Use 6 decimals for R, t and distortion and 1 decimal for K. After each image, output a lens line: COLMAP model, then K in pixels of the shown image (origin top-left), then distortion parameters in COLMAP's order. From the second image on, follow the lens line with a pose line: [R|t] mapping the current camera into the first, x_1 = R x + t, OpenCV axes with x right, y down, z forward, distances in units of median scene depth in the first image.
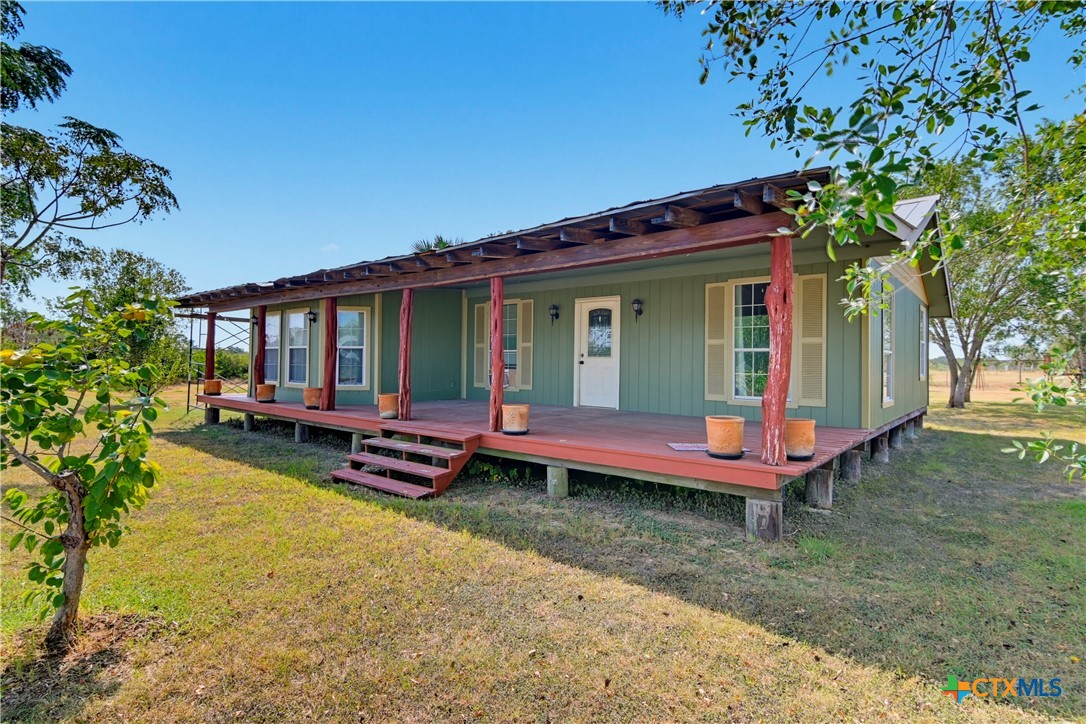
lens RADIAL K [[538.0, 0, 543.0], [0, 538.0, 362.0], [0, 0, 1]] dist [0.002407, -0.000054]
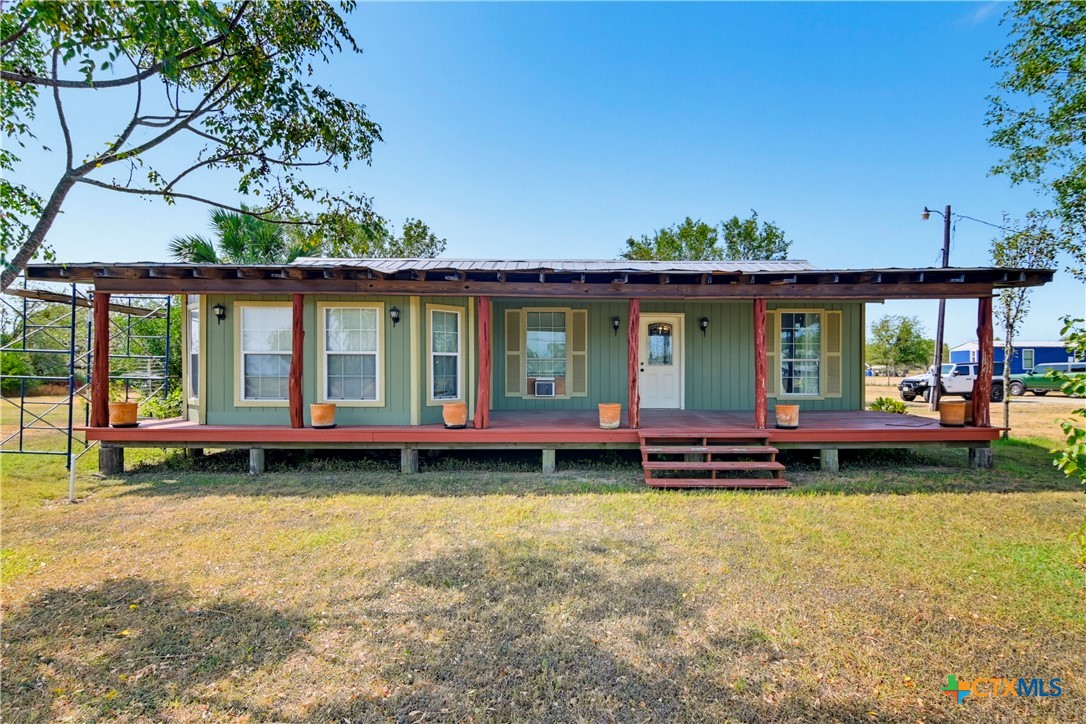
lens RADIAL K [[538.6, 0, 543.1], [0, 538.6, 373.8], [0, 0, 1]] dist [-0.038945, 0.000008]
pose [[0.771176, -0.011353, 0.636521, -0.807268], [0.008852, 0.999936, 0.007110, -0.000888], [-0.636561, 0.000151, 0.771227, 0.270497]]
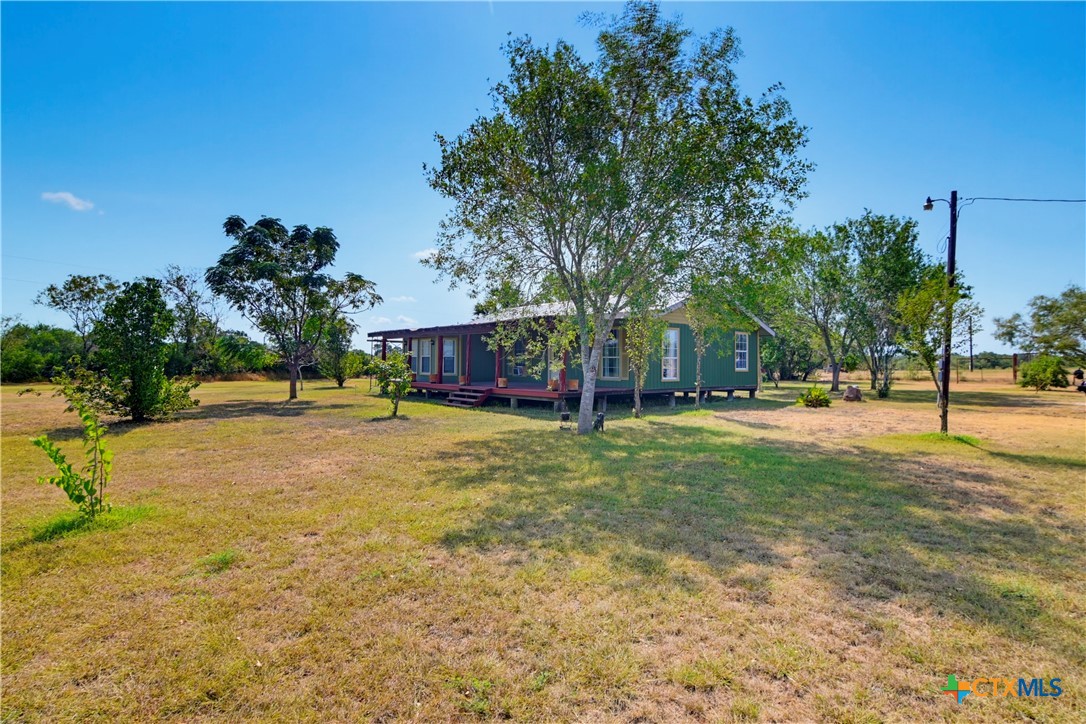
lens RADIAL K [[538.0, 0, 543.0], [0, 538.0, 362.0], [0, 0, 1]] dist [0.002407, -0.000054]
pose [[0.984281, -0.005966, -0.176511, 0.430356], [0.006604, 0.999974, 0.003030, -0.008141], [0.176488, -0.004148, 0.984294, -1.153194]]
